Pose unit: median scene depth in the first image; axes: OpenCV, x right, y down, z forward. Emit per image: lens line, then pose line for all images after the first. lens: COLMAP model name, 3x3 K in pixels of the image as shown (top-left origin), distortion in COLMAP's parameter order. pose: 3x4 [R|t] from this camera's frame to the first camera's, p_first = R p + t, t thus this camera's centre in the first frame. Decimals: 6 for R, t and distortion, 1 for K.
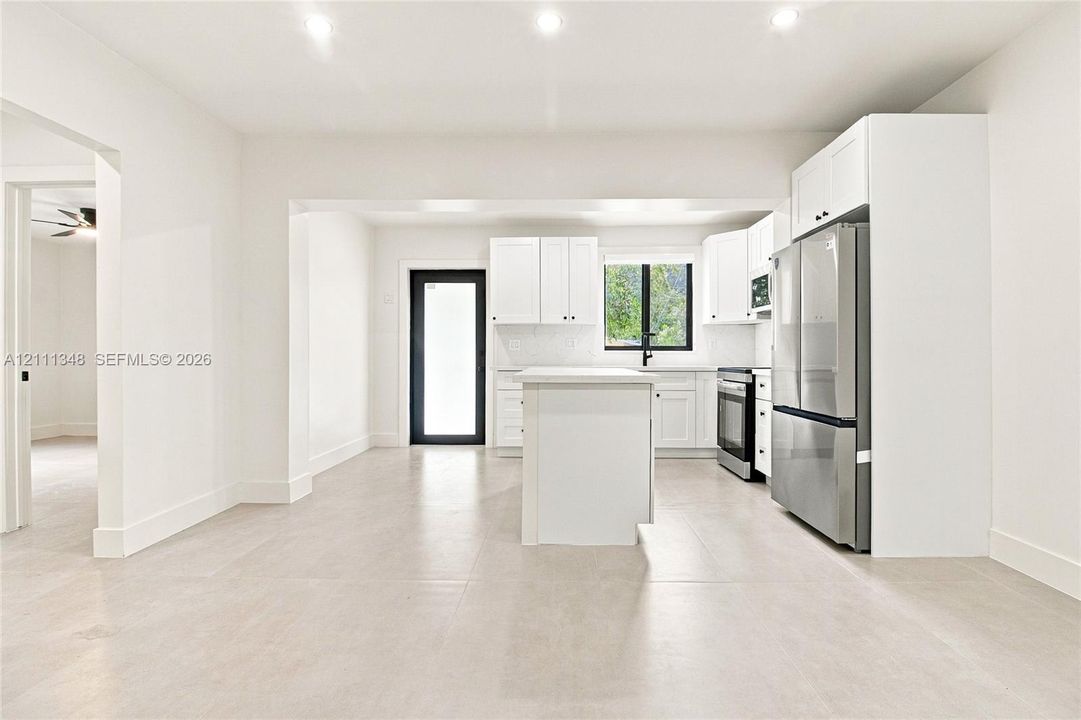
lens RADIAL K [[519.2, 0, 540.5], [0, 519.2, 360.0], [0, 0, 1]] dist [-0.005533, -0.000719]
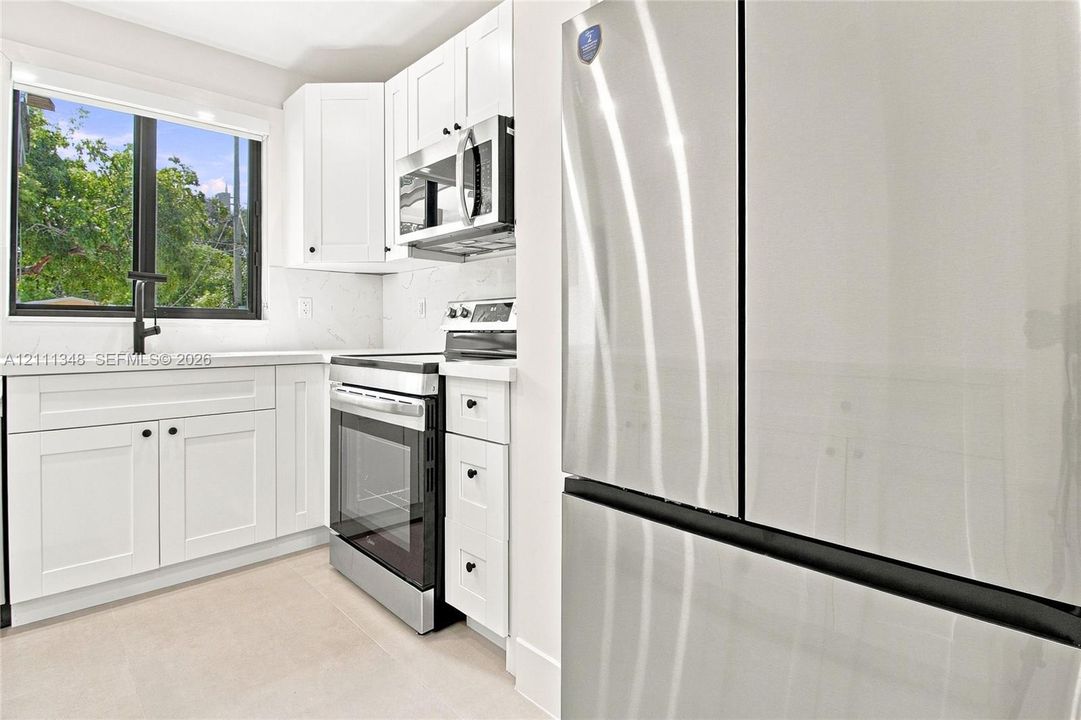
lens RADIAL K [[525.1, 0, 557.9], [0, 525.1, 333.6], [0, 0, 1]] dist [0.001098, -0.013463]
pose [[0.676055, -0.000531, 0.736851, 0.132530], [0.002736, 0.999995, -0.001790, -0.003480], [-0.736846, 0.003226, 0.676053, 0.522021]]
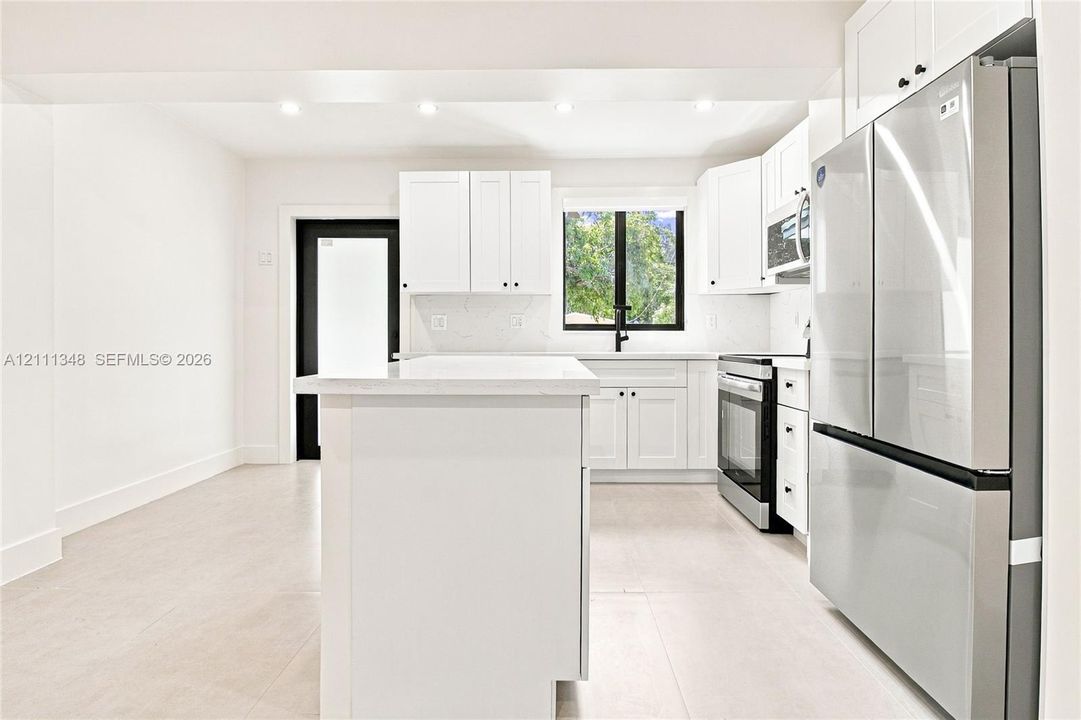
lens RADIAL K [[552.8, 0, 537.2], [0, 552.8, 342.8], [0, 0, 1]] dist [-0.002900, -0.000765]
pose [[0.999946, -0.000811, 0.010356, 0.088938], [0.000798, 0.999999, 0.001235, -0.002401], [-0.010357, -0.001226, 0.999946, 0.257654]]
